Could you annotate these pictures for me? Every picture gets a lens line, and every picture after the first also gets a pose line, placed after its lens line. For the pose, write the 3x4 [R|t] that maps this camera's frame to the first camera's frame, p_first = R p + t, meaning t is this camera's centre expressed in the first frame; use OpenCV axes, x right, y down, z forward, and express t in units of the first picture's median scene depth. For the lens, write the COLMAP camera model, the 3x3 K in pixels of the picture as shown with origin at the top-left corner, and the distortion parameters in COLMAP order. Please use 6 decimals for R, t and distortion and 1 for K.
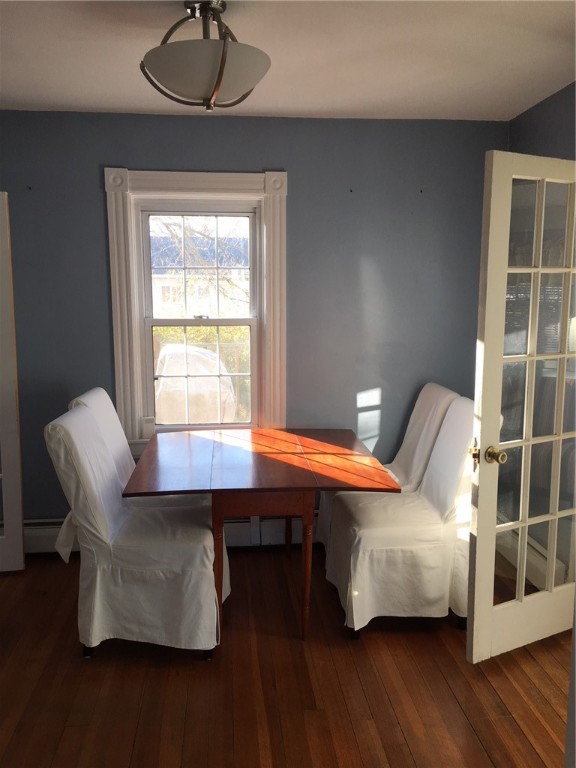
lens RADIAL K [[653.5, 0, 288.0], [0, 653.5, 384.0], [0, 0, 1]] dist [0.113838, -0.118229]
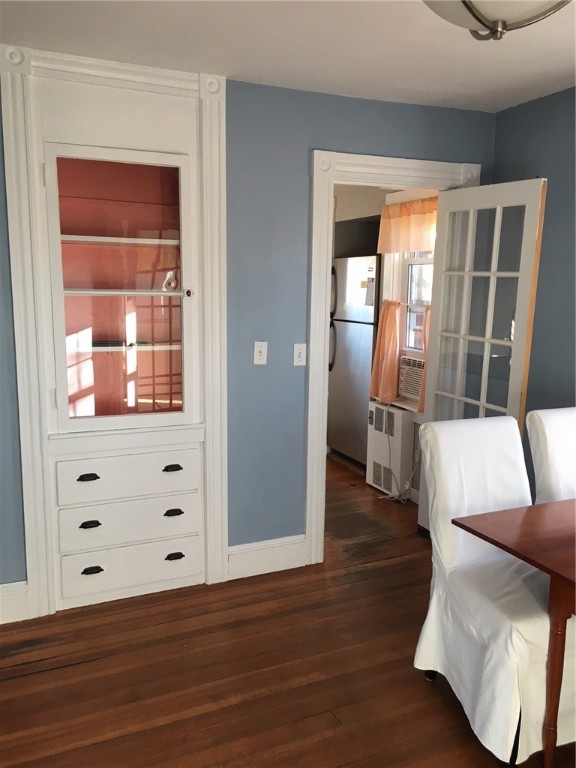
lens RADIAL K [[653.5, 0, 288.0], [0, 653.5, 384.0], [0, 0, 1]] dist [0.113838, -0.118229]
pose [[0.320388, 0.154173, -0.934656, 0.453178], [-0.148990, 0.982588, 0.111007, -0.071257], [0.935497, 0.103689, 0.337779, 0.471193]]
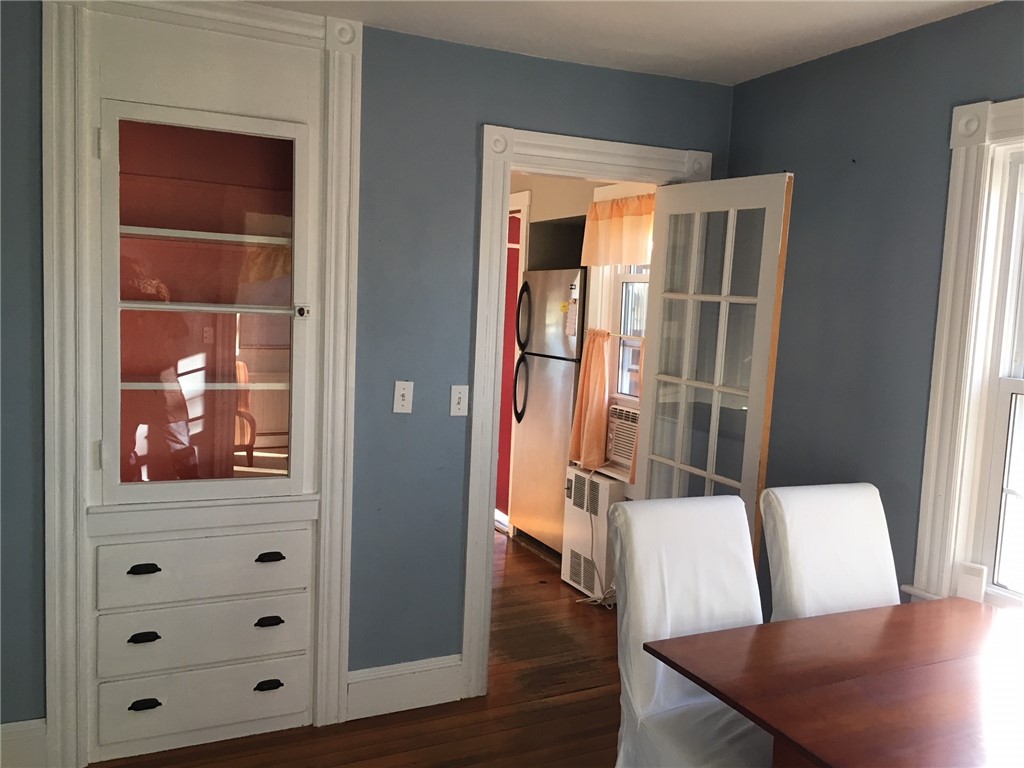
lens RADIAL K [[871.4, 0, 512.0], [0, 871.4, 384.0], [0, 0, 1]] dist [0.113838, -0.118229]
pose [[0.339896, 0.107124, -0.934342, 0.429587], [-0.176911, 0.983038, 0.048351, -0.084549], [0.923674, 0.148861, 0.353082, 0.548173]]
